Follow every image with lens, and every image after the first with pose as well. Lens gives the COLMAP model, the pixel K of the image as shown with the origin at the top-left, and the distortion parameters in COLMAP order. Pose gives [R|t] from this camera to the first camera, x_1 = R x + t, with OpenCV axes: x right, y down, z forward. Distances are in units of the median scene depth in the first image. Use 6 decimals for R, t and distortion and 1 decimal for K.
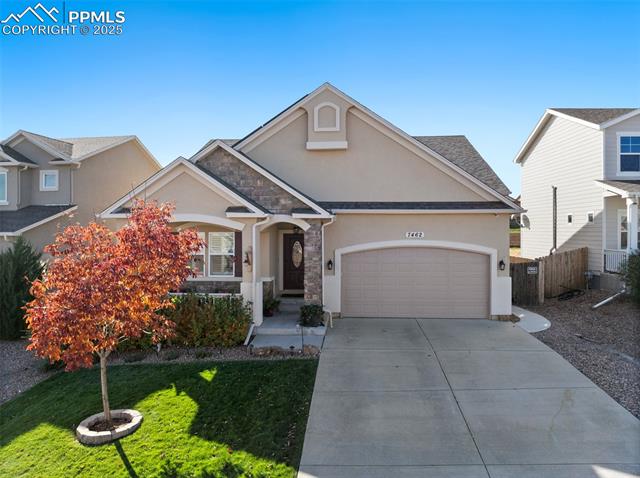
lens RADIAL K [[450.3, 0, 320.9], [0, 450.3, 235.6], [0, 0, 1]] dist [-0.035161, -0.004524]
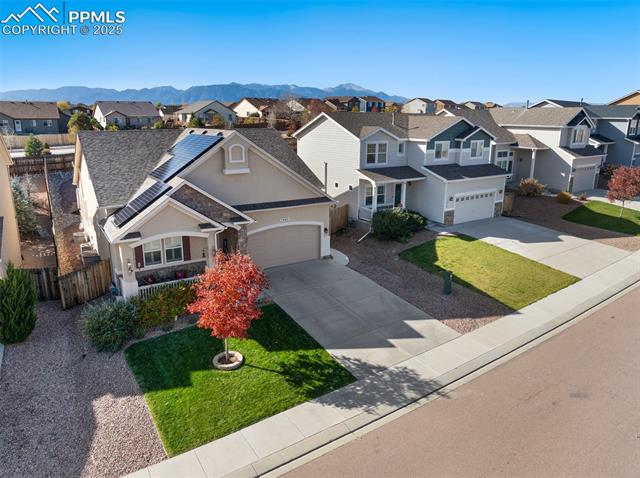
lens RADIAL K [[450.3, 0, 320.9], [0, 450.3, 235.6], [0, 0, 1]] dist [-0.035161, -0.004524]
pose [[0.795824, -0.146447, 0.587552, -0.717543], [-0.001139, 0.969950, 0.243302, -0.368743], [-0.605526, -0.194295, 0.771743, -0.439390]]
